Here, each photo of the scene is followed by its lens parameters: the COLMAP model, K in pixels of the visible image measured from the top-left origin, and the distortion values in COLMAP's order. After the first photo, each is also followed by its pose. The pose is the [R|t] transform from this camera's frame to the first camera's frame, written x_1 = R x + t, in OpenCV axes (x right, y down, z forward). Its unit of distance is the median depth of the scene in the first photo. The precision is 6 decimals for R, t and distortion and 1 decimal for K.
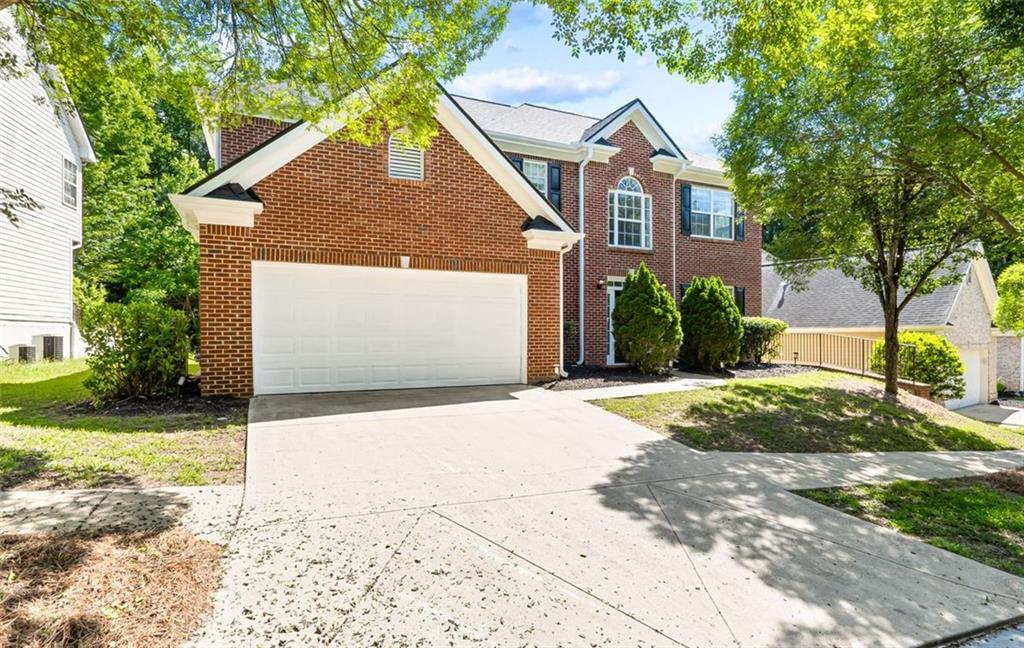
lens RADIAL K [[483.6, 0, 491.5], [0, 483.6, 322.8], [0, 0, 1]] dist [0.001963, 0.000312]
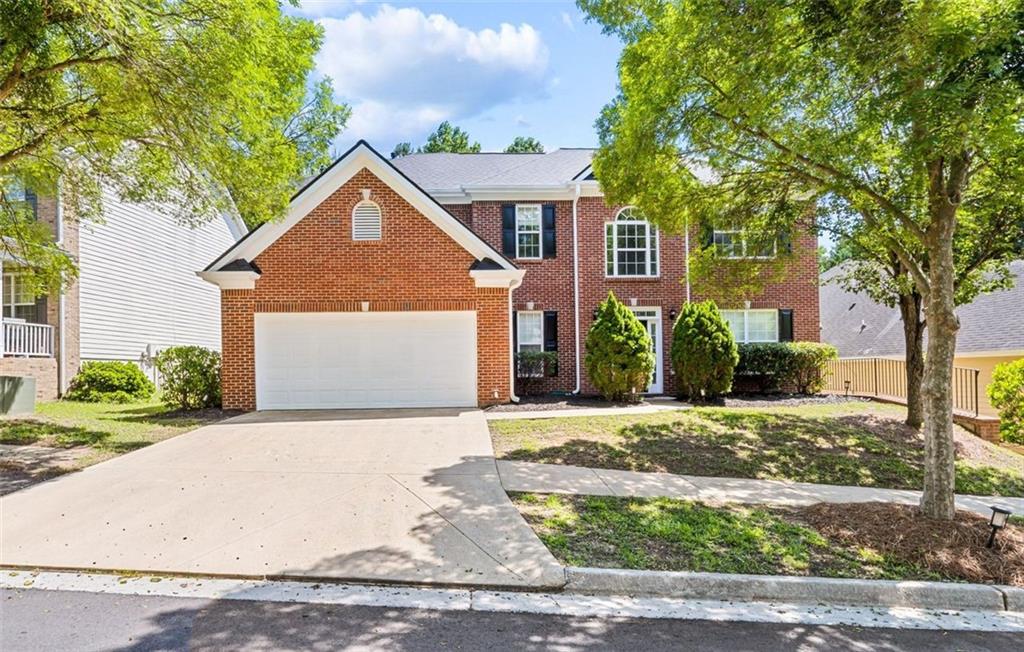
lens RADIAL K [[476.3, 0, 511.8], [0, 476.3, 366.3], [0, 0, 1]] dist [-0.000898, 0.000071]
pose [[0.934172, -0.019890, -0.356268, 0.507138], [0.021358, 0.999772, 0.000187, 0.030101], [0.356183, -0.007784, 0.934384, -0.011177]]
